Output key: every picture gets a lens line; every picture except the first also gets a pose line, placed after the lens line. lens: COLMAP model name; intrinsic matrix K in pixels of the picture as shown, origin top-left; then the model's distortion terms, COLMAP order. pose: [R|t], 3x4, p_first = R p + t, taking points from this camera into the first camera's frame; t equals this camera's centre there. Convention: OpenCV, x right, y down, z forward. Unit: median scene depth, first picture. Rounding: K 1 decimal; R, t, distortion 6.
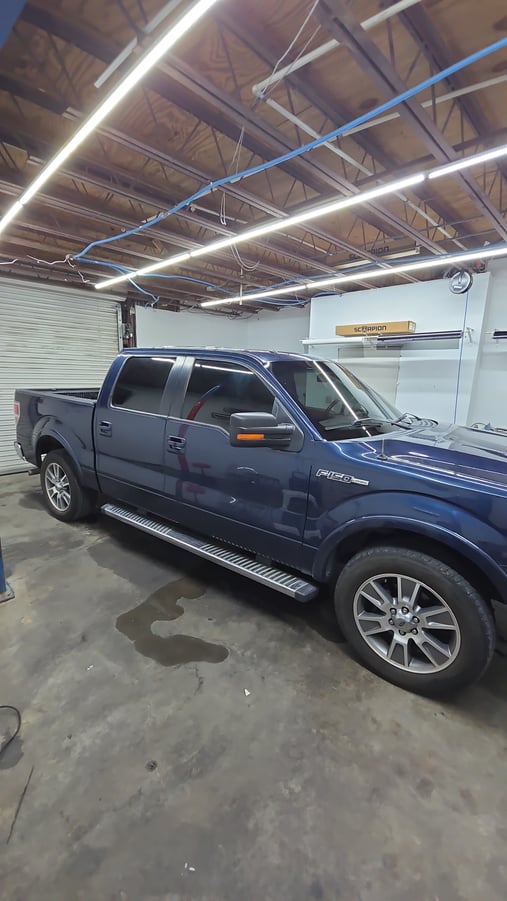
lens RADIAL K [[365.9, 0, 256.6], [0, 365.9, 450.1], [0, 0, 1]] dist [0.025085, -0.013081]
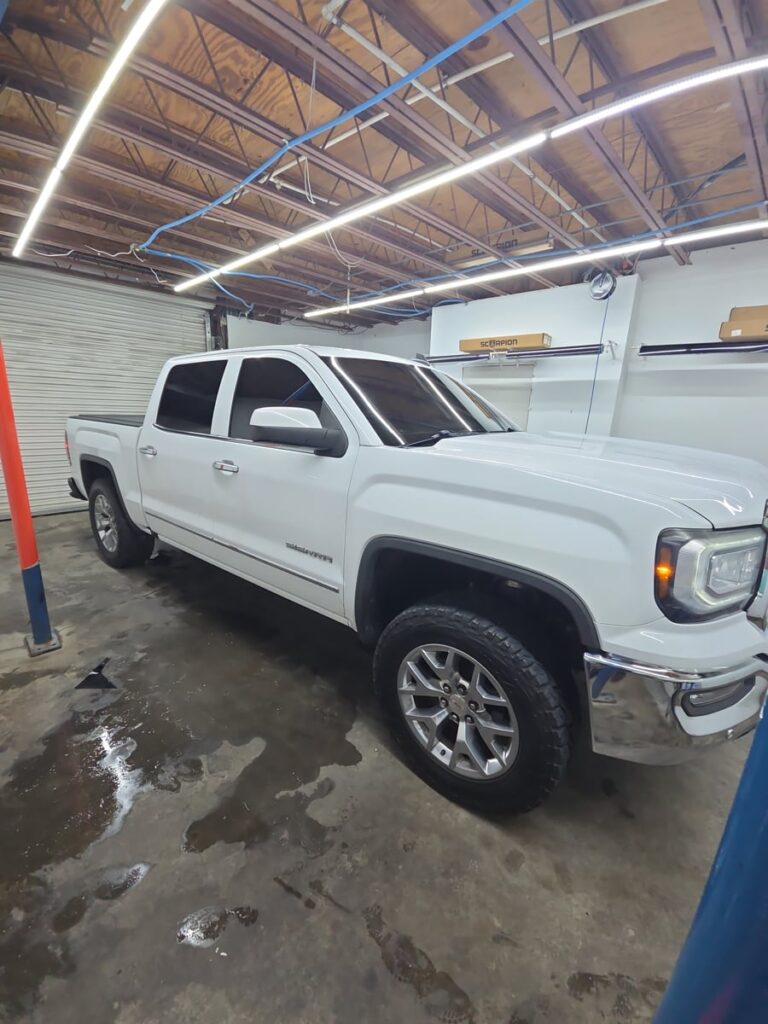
lens RADIAL K [[415.3, 0, 387.4], [0, 415.3, 510.8], [0, 0, 1]] dist [0.026911, -0.014204]
pose [[0.999924, 0.007812, 0.009547, 0.068795], [-0.008181, 0.999196, 0.039240, 0.033280], [-0.009233, -0.039315, 0.999184, 0.031623]]
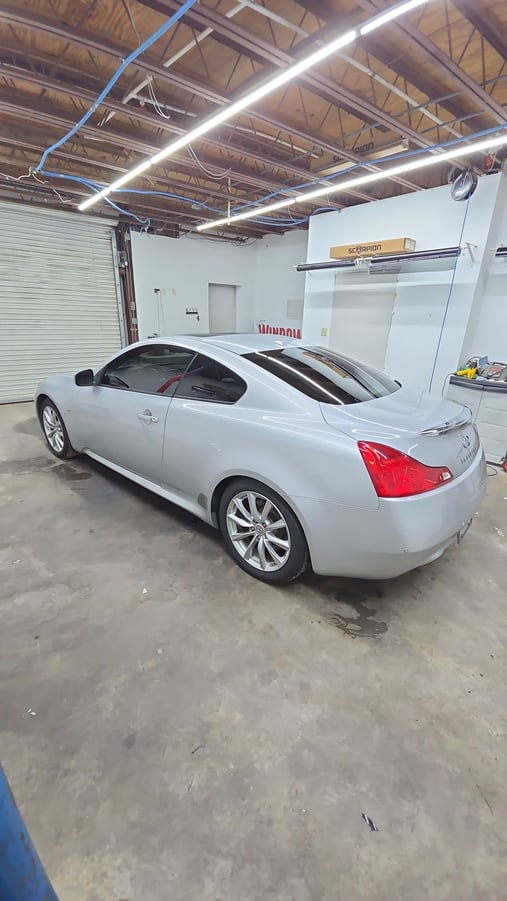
lens RADIAL K [[365.9, 0, 256.6], [0, 365.9, 450.1], [0, 0, 1]] dist [0.025085, -0.013081]
pose [[0.994184, 0.037914, -0.100800, 0.232386], [-0.023084, 0.989249, 0.144409, 0.050005], [0.105191, -0.141242, 0.984371, 0.017615]]
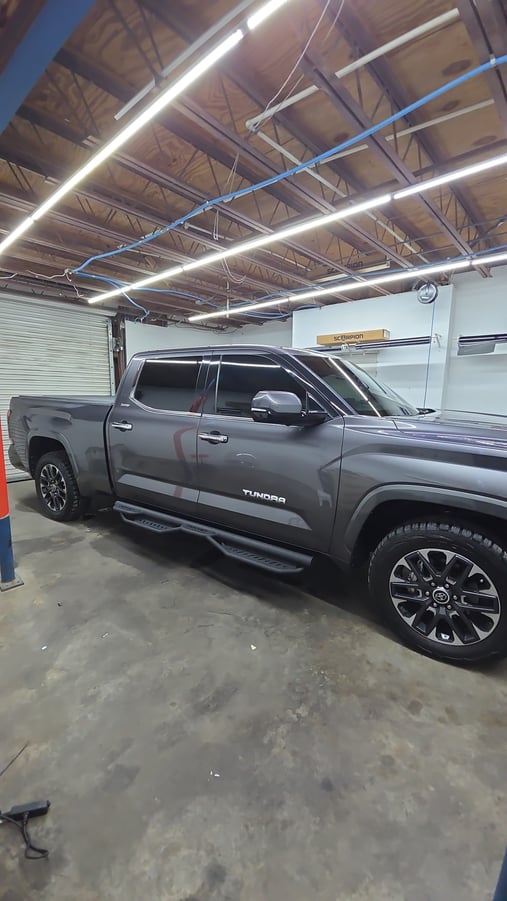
lens RADIAL K [[365.9, 0, 256.6], [0, 365.9, 450.1], [0, 0, 1]] dist [0.025085, -0.013081]
pose [[0.998583, -0.024663, 0.047162, -0.031400], [0.027107, 0.998284, -0.051899, 0.075621], [-0.045801, 0.053103, 0.997538, -0.073965]]
